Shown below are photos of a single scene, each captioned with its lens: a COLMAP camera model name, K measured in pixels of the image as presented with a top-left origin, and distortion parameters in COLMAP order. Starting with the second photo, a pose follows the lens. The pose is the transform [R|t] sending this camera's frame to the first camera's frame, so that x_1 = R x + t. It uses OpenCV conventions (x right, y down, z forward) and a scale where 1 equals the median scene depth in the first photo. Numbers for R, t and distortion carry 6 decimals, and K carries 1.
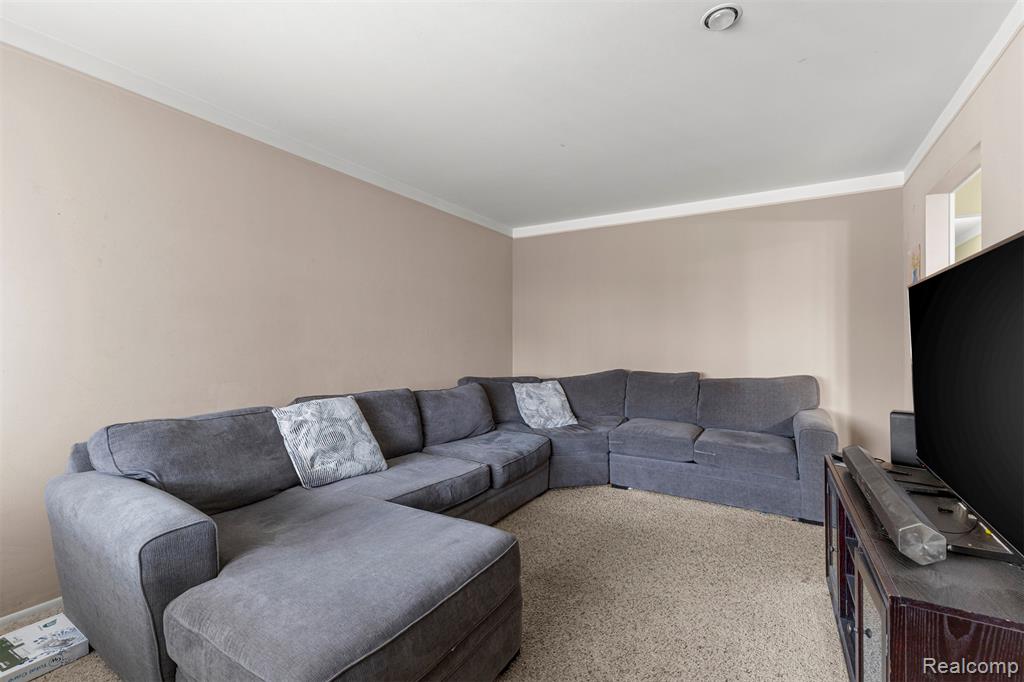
lens RADIAL K [[446.1, 0, 512.4], [0, 446.1, 332.0], [0, 0, 1]] dist [0.014495, -0.000523]
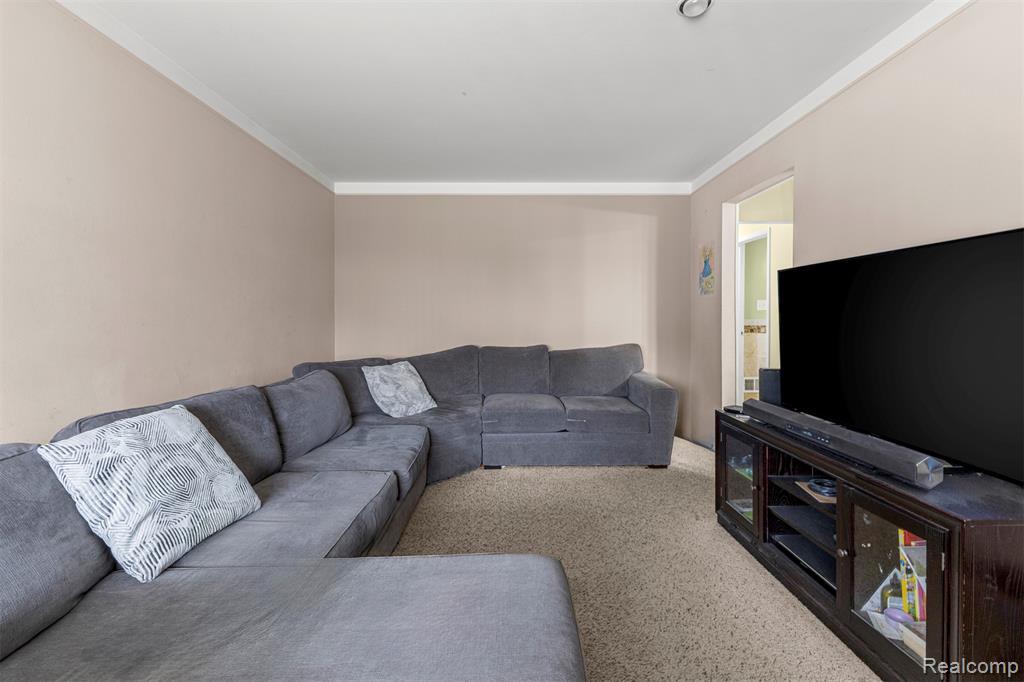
lens RADIAL K [[442.9, 0, 512.8], [0, 442.9, 315.1], [0, 0, 1]] dist [0.010589, -0.000293]
pose [[0.850981, -0.005249, 0.525171, -0.243844], [-0.003761, 0.999864, 0.016088, 0.003532], [-0.525183, -0.015666, 0.850845, 0.185465]]
